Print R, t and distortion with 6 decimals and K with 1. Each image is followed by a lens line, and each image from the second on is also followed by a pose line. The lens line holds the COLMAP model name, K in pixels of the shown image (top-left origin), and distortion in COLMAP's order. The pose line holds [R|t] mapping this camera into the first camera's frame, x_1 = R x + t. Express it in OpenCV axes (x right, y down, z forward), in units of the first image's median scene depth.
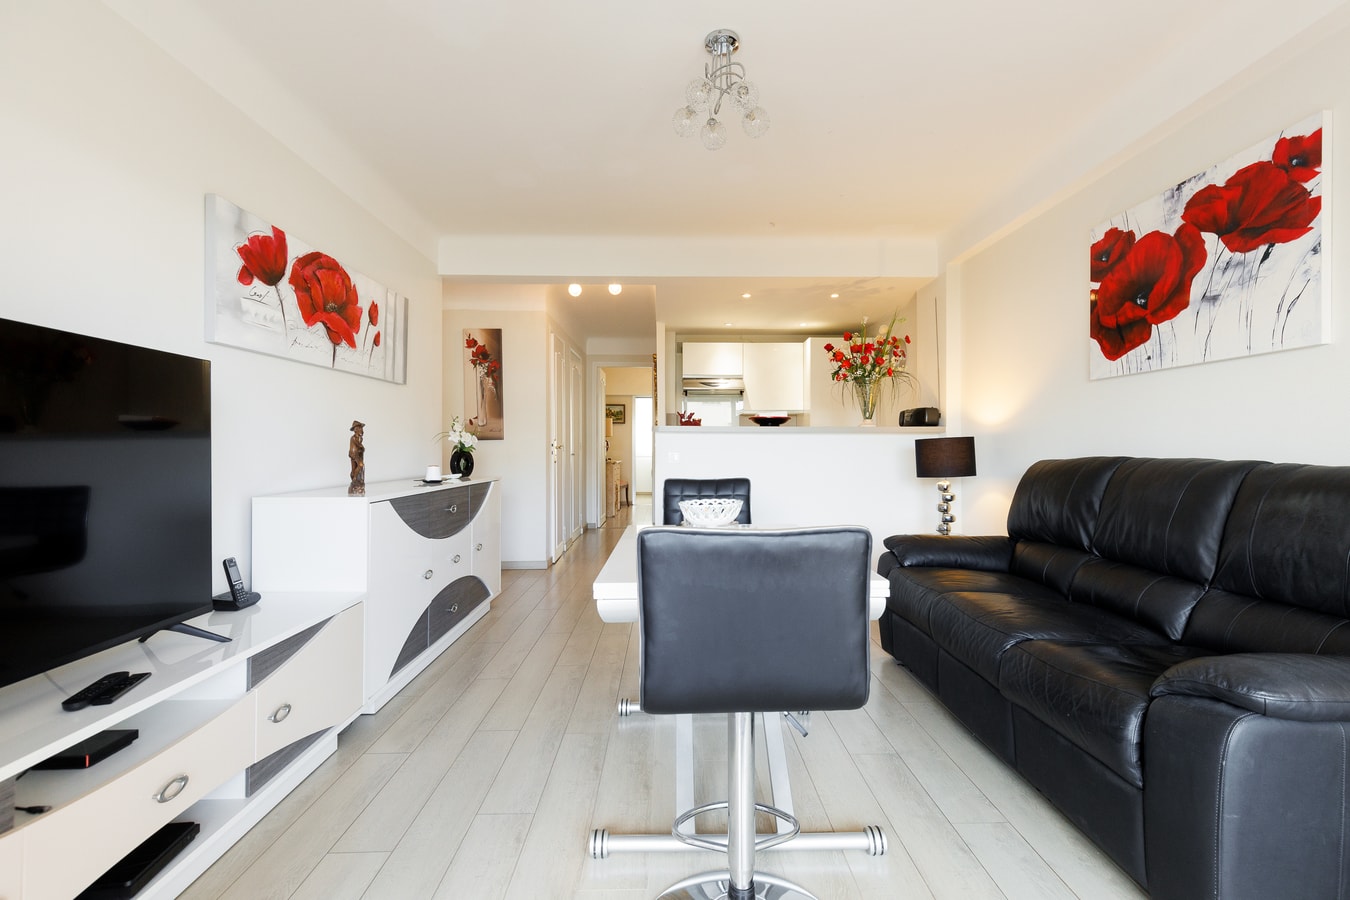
lens RADIAL K [[601.9, 0, 679.2], [0, 601.9, 449.1], [0, 0, 1]] dist [-0.002678, -0.000417]
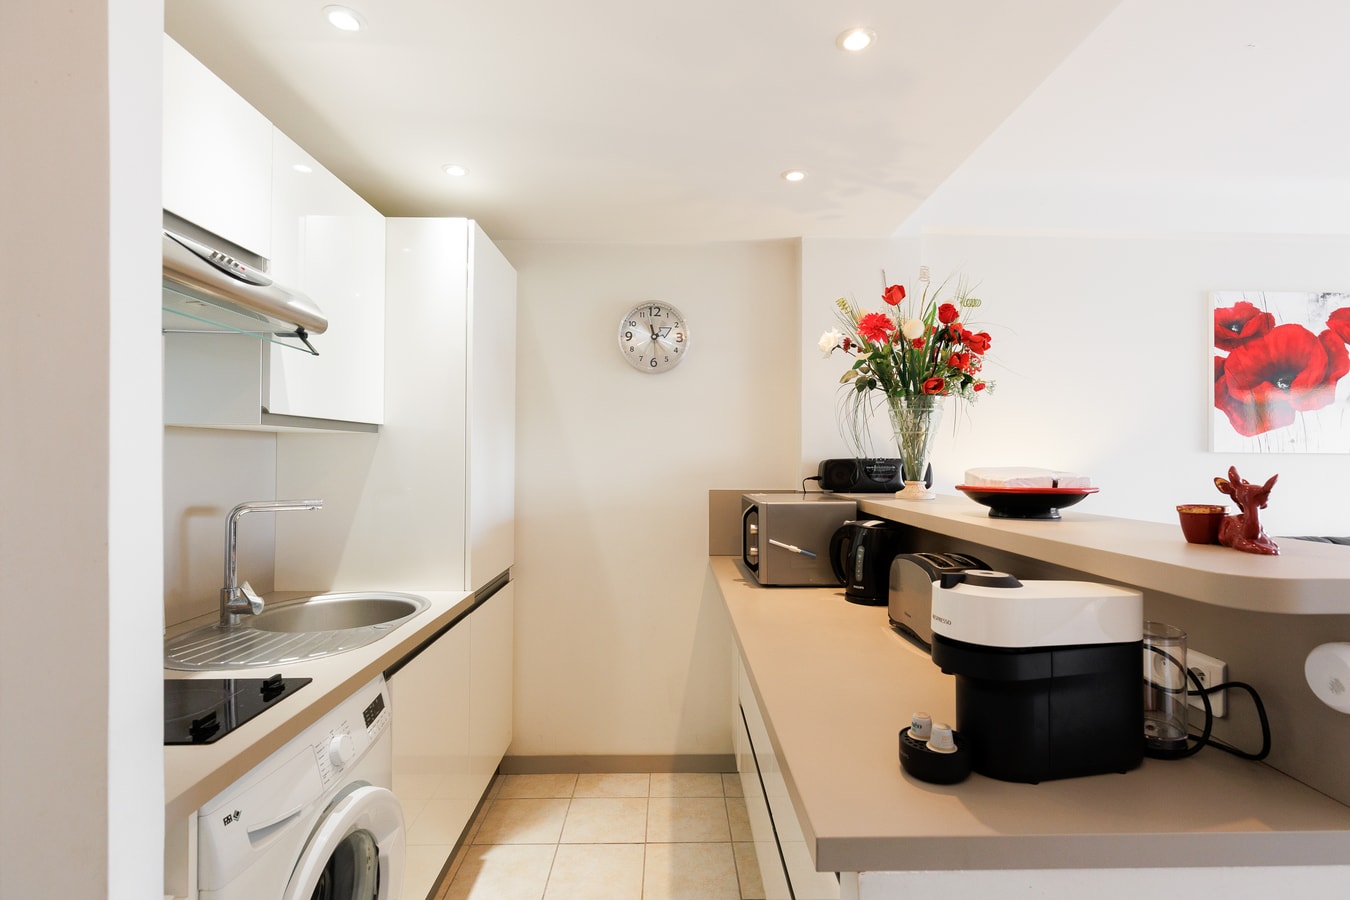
lens RADIAL K [[653.9, 0, 688.1], [0, 653.9, 449.9], [0, 0, 1]] dist [-0.000351, 0.000151]
pose [[-0.006518, 0.010044, 0.999928, -0.325823], [-0.004437, 0.999939, -0.010073, -0.105069], [-0.999969, -0.004503, -0.006473, 1.831346]]
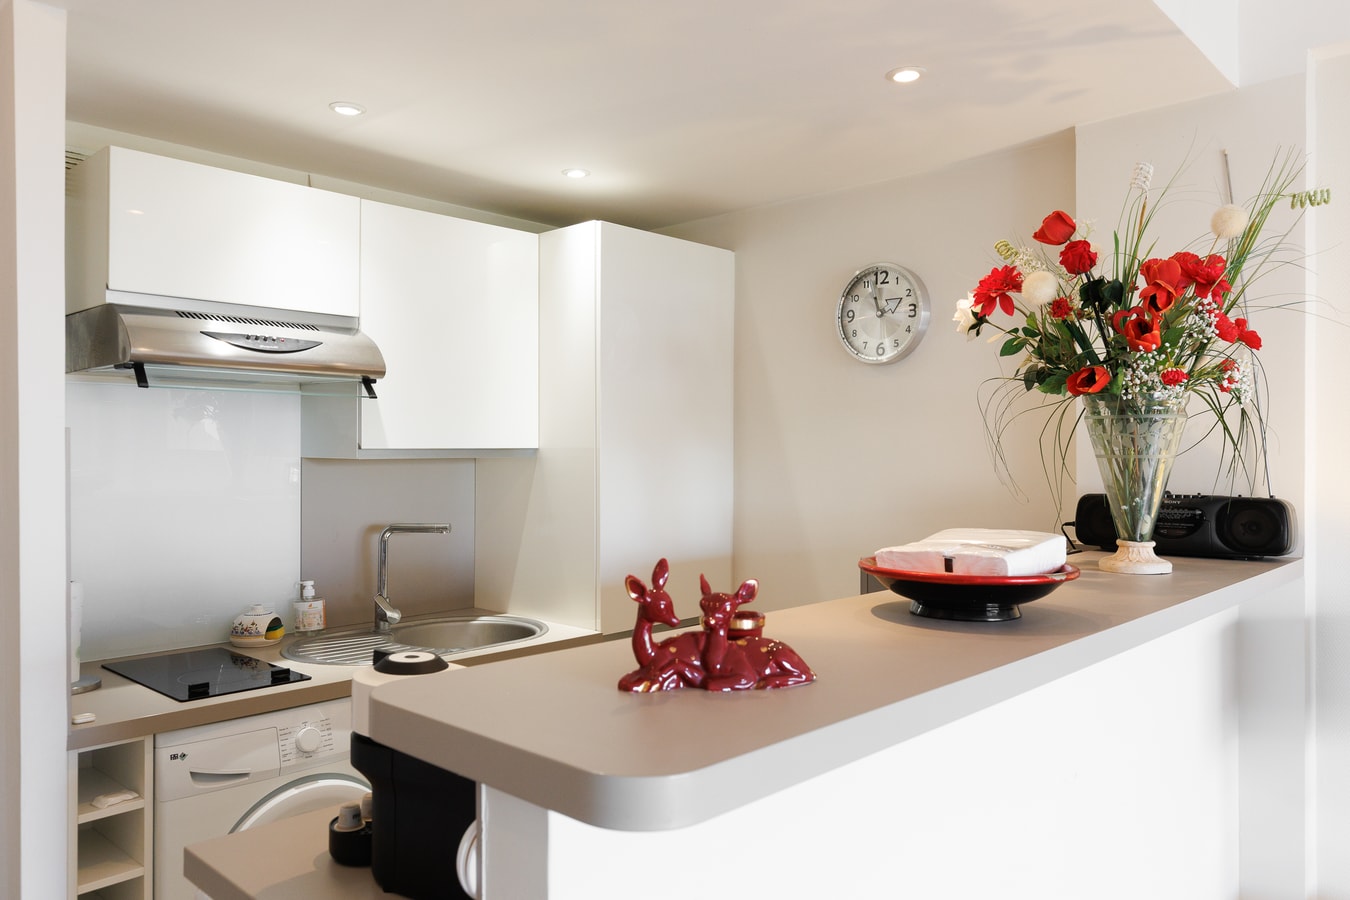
lens RADIAL K [[955.6, 0, 675.0], [0, 955.6, 450.0], [0, 0, 1]] dist [0.007532, -0.001031]
pose [[0.694100, 0.004019, 0.719867, -0.227465], [-0.001627, 0.999991, -0.004014, -0.135413], [-0.719876, 0.001616, 0.694100, 1.311422]]
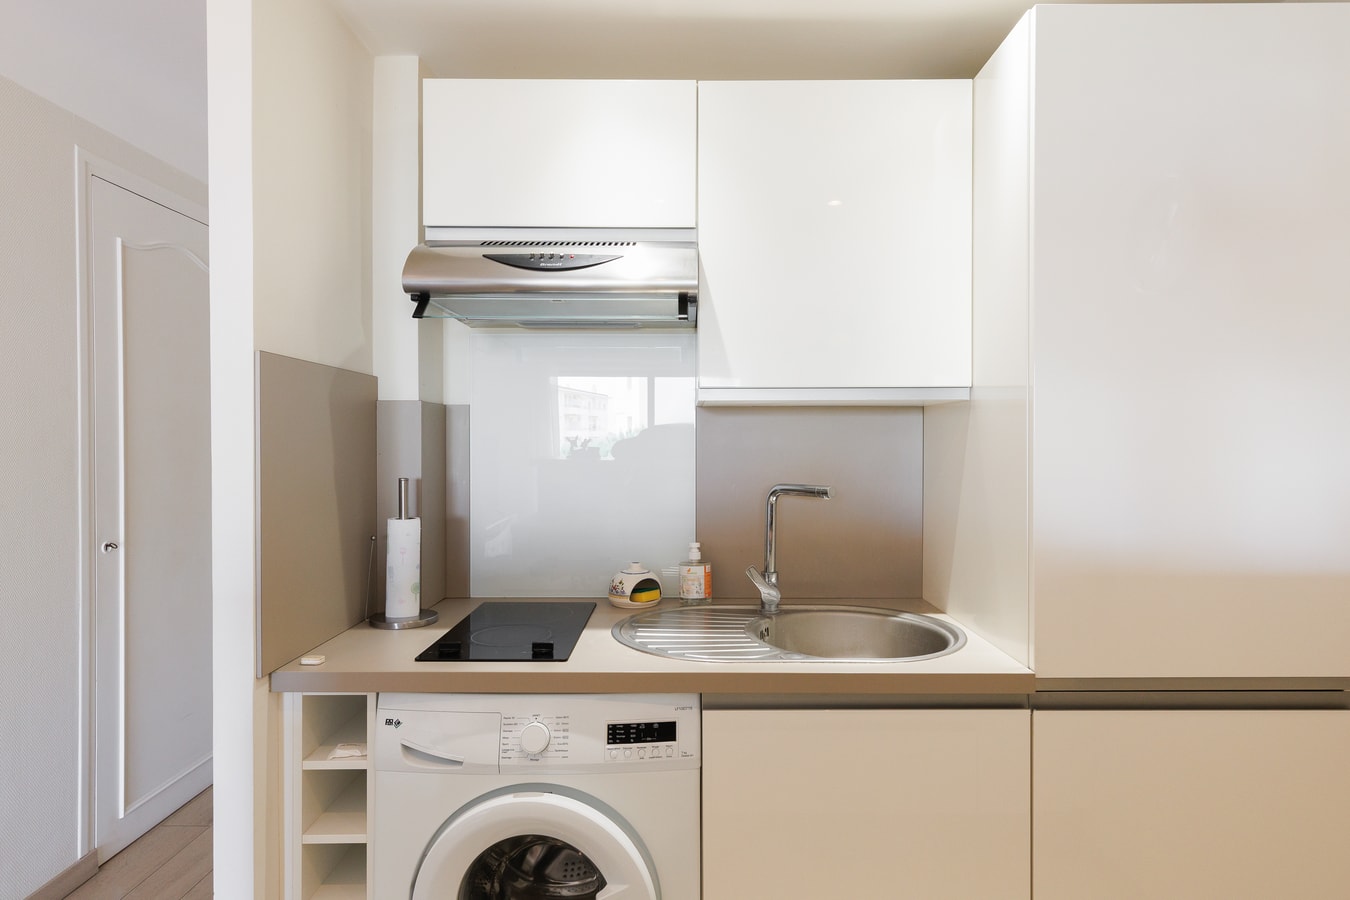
lens RADIAL K [[755.1, 0, 682.4], [0, 755.1, 444.7], [0, 0, 1]] dist [0.004018, 0.000572]
pose [[0.999899, 0.003324, -0.013835, 0.229014], [-0.003274, 0.999988, 0.003614, -0.095951], [0.013847, -0.003568, 0.999898, 1.576145]]
